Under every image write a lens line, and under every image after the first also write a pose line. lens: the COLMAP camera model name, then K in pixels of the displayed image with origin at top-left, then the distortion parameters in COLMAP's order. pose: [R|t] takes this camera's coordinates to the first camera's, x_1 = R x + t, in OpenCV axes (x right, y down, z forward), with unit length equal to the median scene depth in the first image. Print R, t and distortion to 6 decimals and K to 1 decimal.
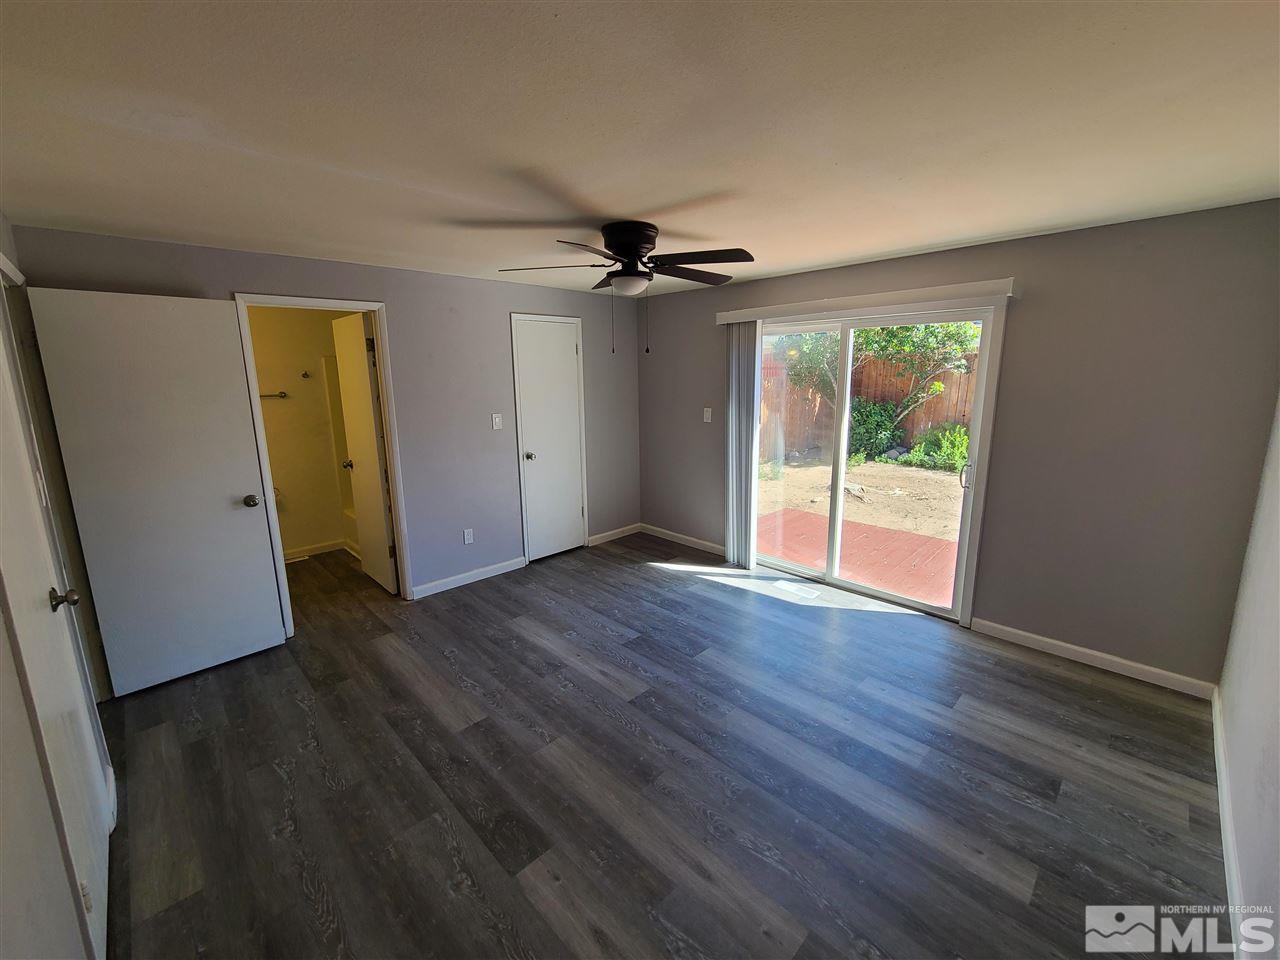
lens RADIAL K [[525.1, 0, 641.0], [0, 525.1, 469.4], [0, 0, 1]] dist [-0.002573, 0.000067]
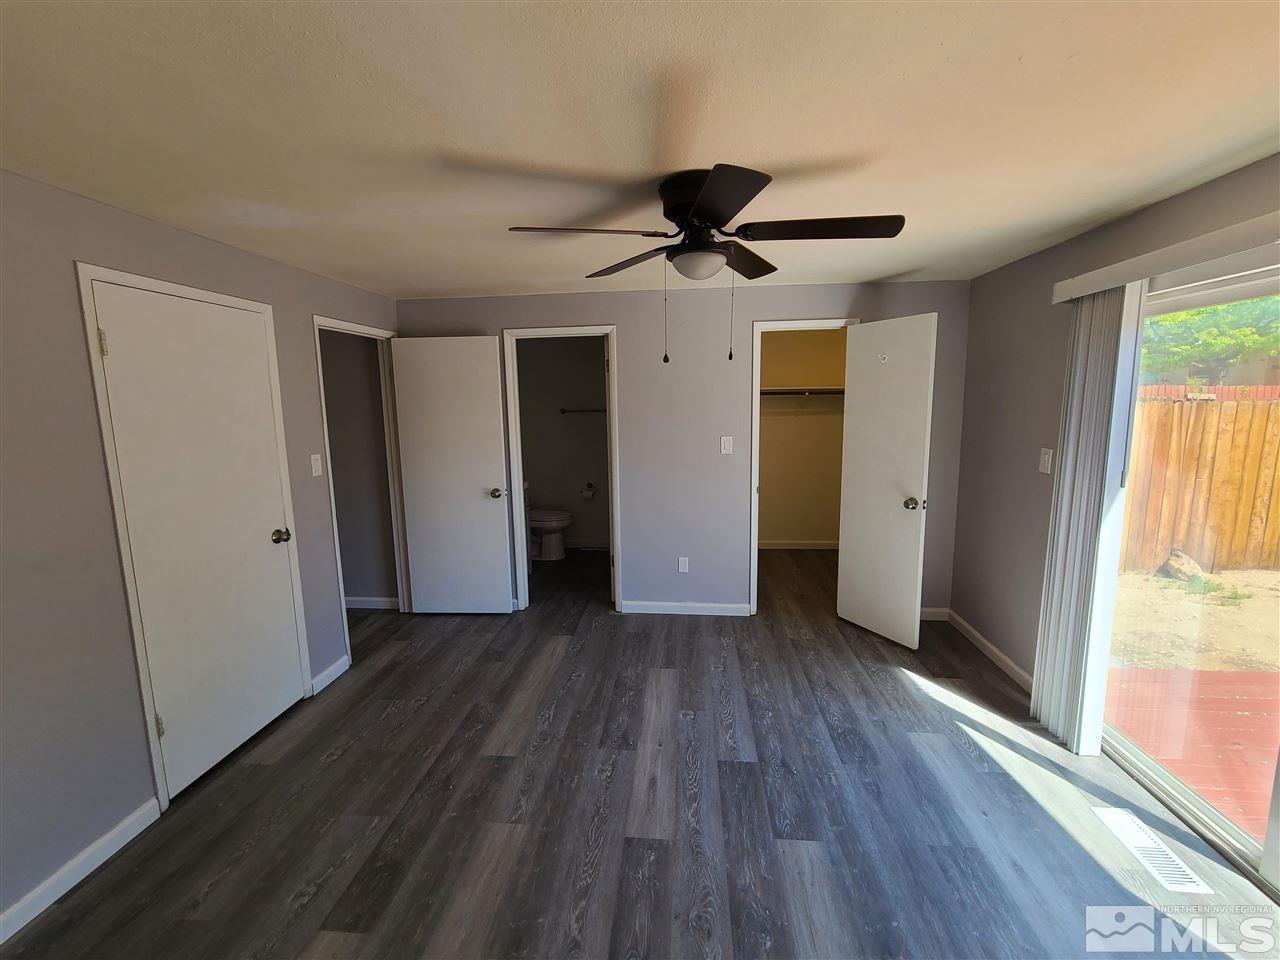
lens RADIAL K [[525.1, 0, 641.0], [0, 525.1, 469.4], [0, 0, 1]] dist [-0.002573, 0.000067]
pose [[0.644398, 0.107053, -0.757160, 0.406178], [-0.131170, 0.990951, 0.028473, -0.075005], [0.753357, 0.080969, 0.652609, 0.412689]]
